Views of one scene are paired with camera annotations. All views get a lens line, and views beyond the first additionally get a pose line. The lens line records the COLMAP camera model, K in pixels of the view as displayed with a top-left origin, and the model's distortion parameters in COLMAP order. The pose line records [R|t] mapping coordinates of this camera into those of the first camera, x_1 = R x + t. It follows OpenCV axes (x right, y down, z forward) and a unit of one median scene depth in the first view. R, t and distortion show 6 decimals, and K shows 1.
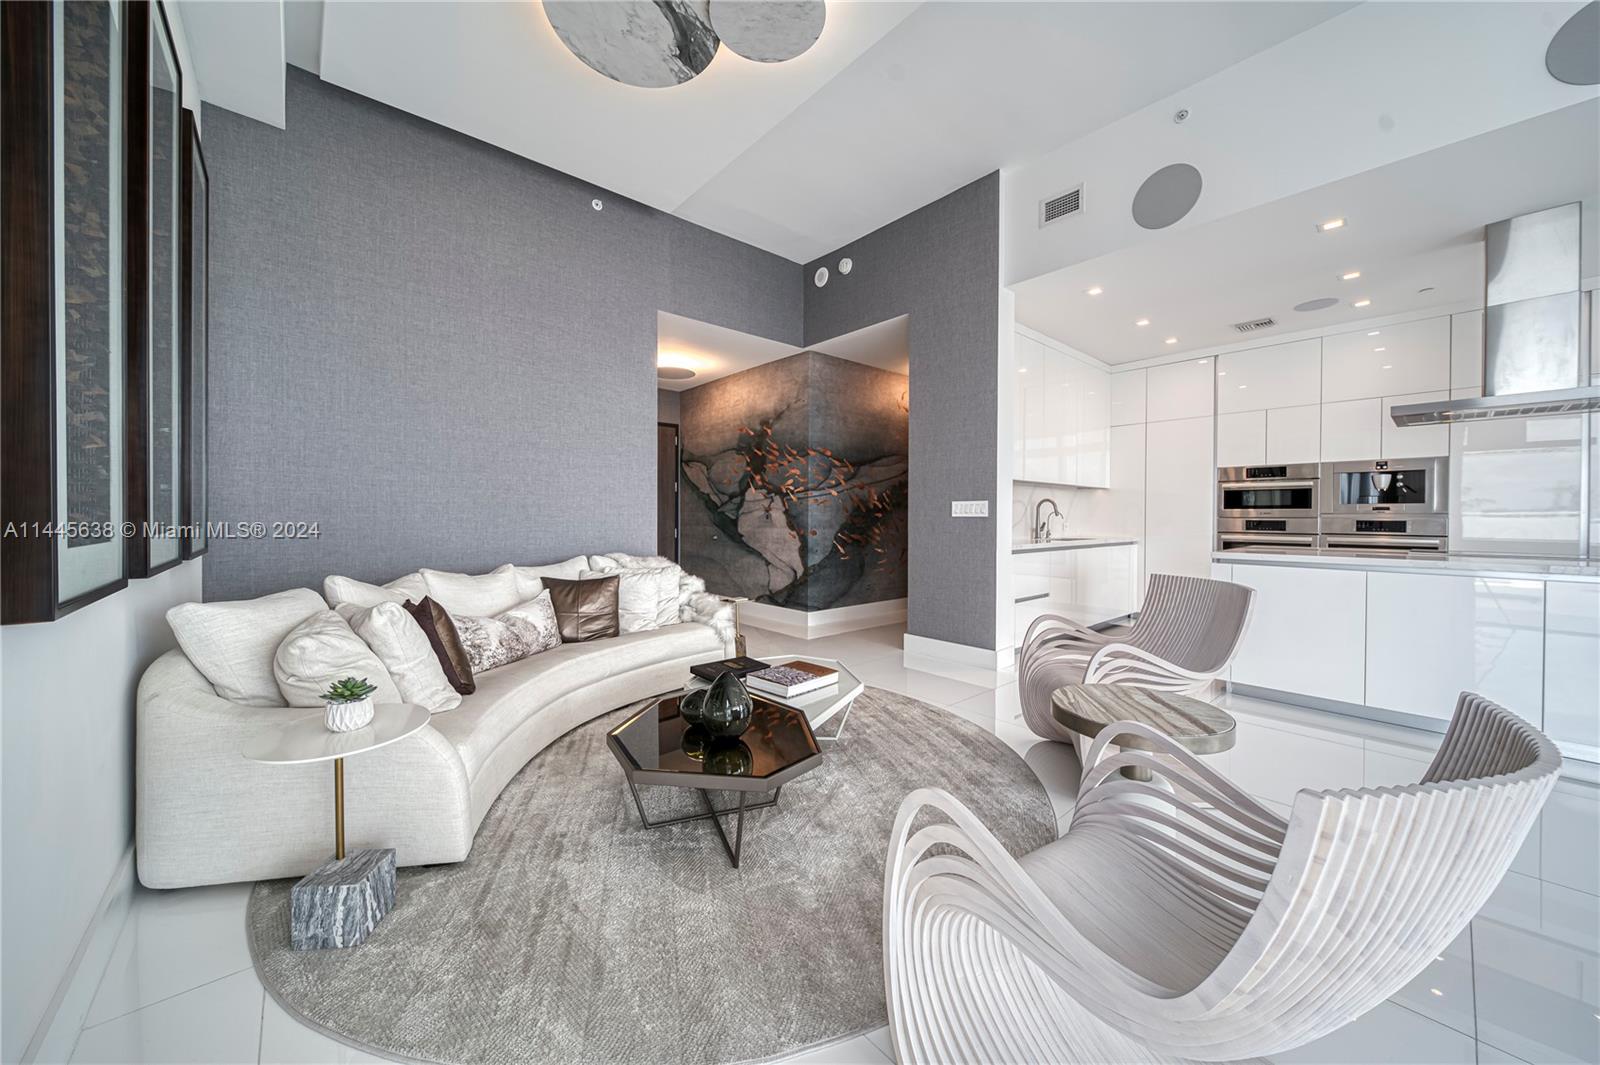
lens RADIAL K [[582.7, 0, 798.9], [0, 582.7, 517.6], [0, 0, 1]] dist [-0.000474, -0.000038]
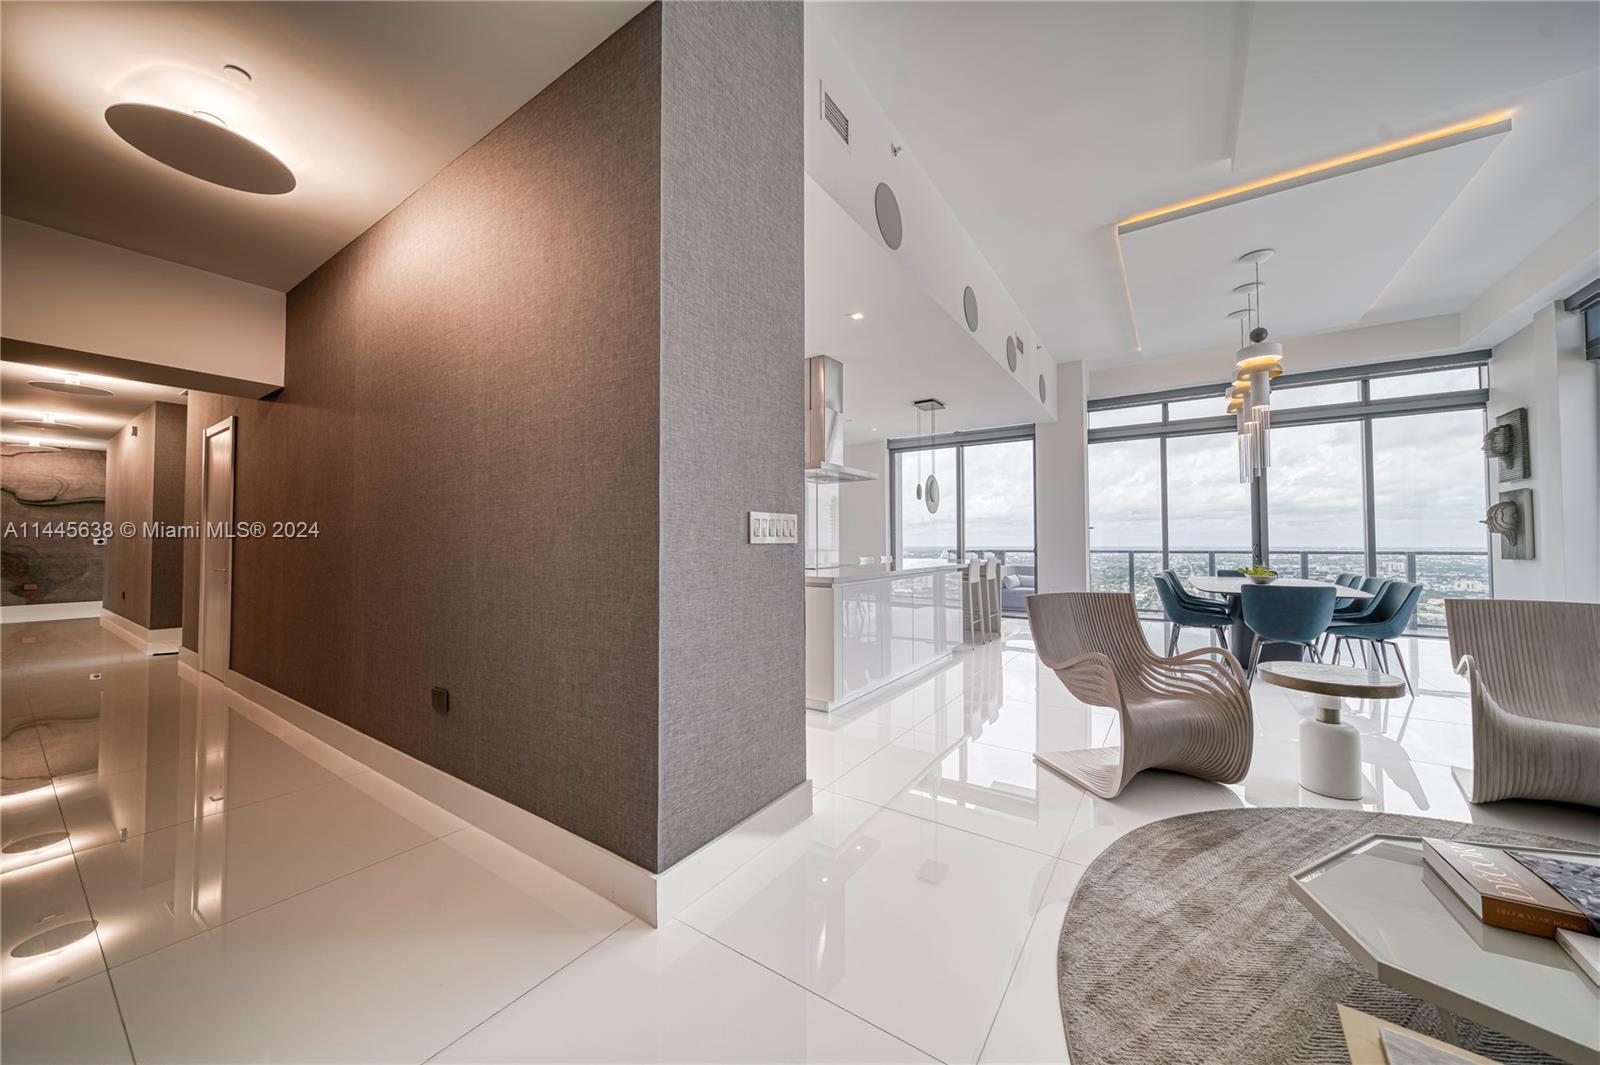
lens RADIAL K [[570.8, 0, 802.7], [0, 570.8, 527.8], [0, 0, 1]] dist [-0.000320, -0.000129]
pose [[-0.280932, 0.024211, 0.959422, -0.173704], [0.007558, 0.999707, -0.023015, -0.004263], [-0.959698, 0.000786, -0.281033, 1.020467]]
